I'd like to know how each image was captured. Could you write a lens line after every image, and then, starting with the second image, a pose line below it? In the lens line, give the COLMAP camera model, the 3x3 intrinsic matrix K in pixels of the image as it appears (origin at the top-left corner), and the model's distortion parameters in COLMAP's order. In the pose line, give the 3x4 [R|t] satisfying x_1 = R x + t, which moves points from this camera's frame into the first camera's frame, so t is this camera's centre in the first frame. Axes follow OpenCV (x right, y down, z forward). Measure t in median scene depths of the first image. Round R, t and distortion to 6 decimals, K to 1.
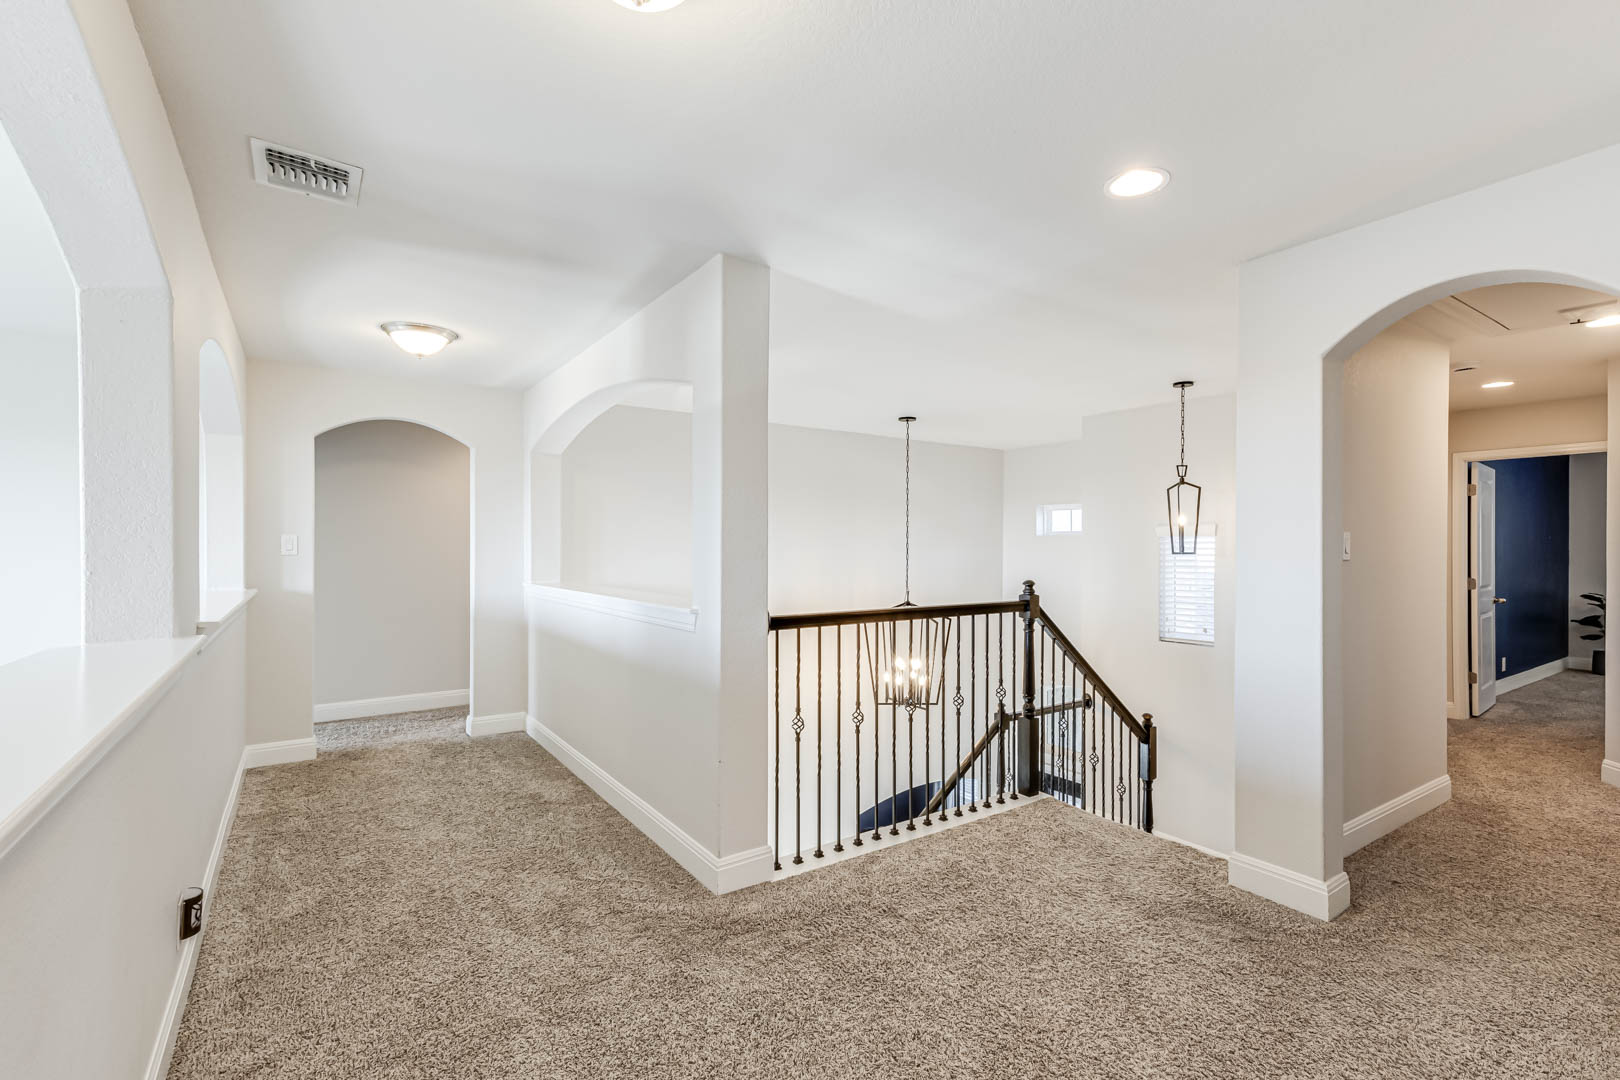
lens RADIAL K [[738.3, 0, 811.9], [0, 738.3, 541.6], [0, 0, 1]] dist [0.033347, -0.001061]
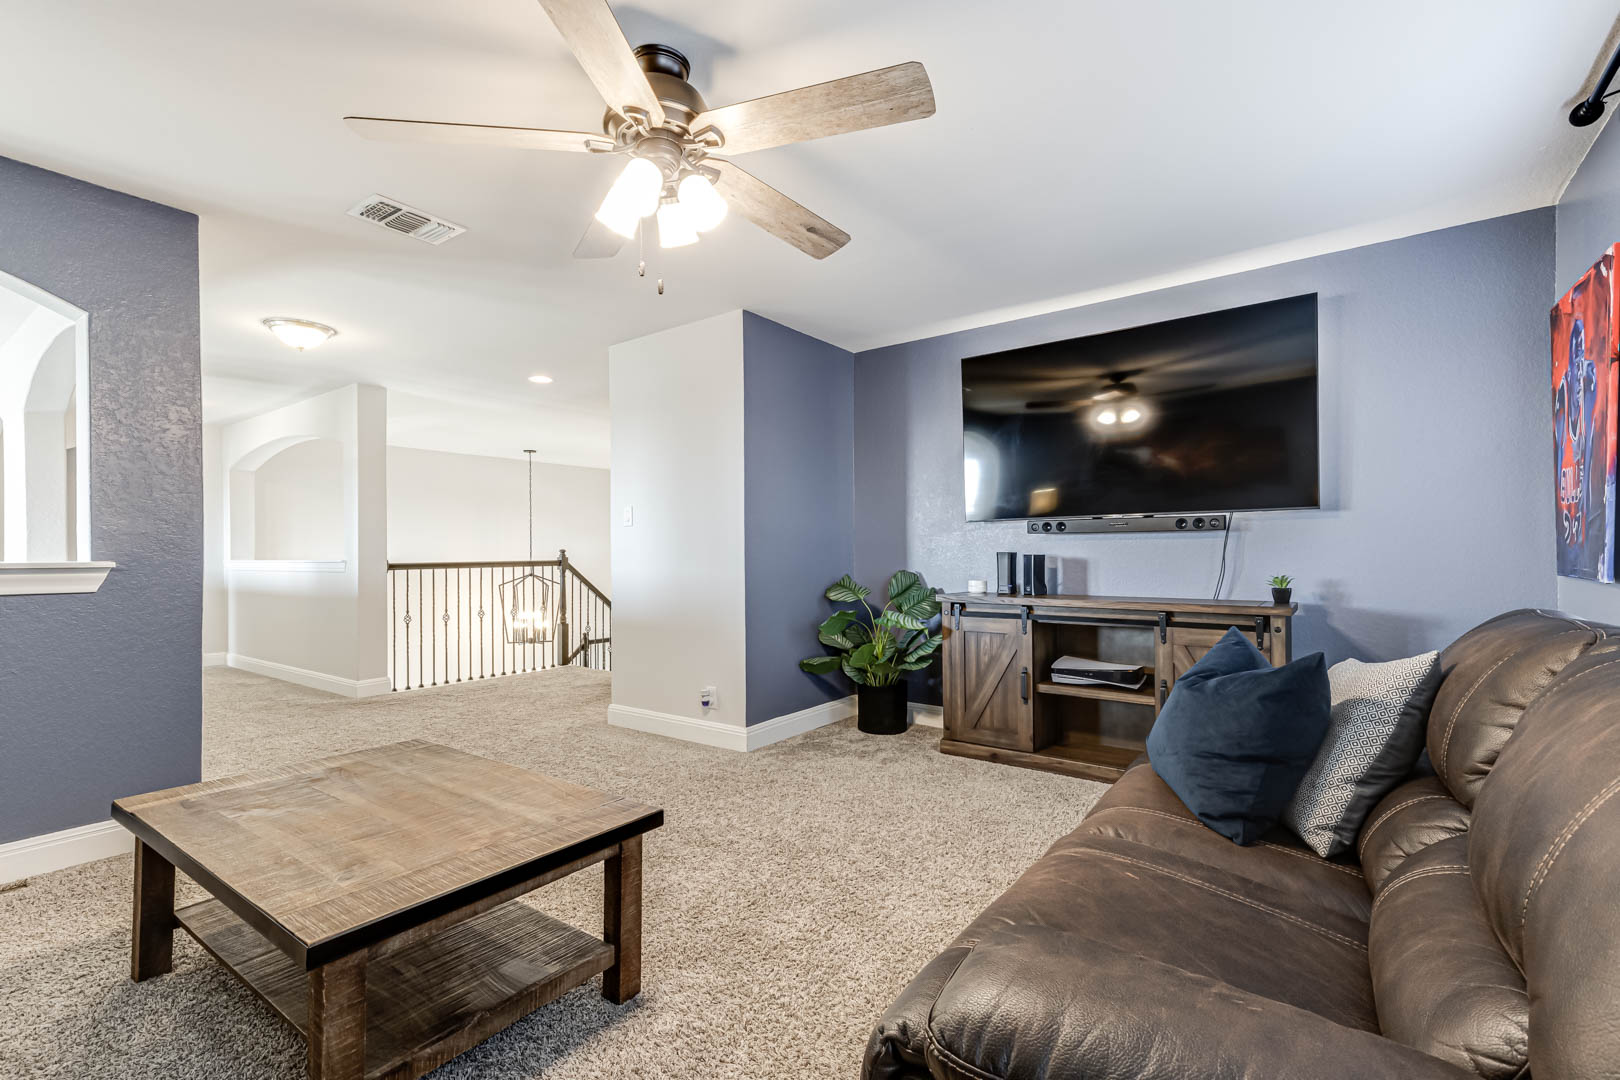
lens RADIAL K [[738.3, 0, 809.4], [0, 738.3, 547.1], [0, 0, 1]] dist [0.033347, -0.001061]
pose [[0.945071, -0.006595, 0.326799, 0.270684], [0.007107, 0.999975, -0.000373, 0.052563], [-0.326788, 0.002675, 0.945094, -0.950802]]
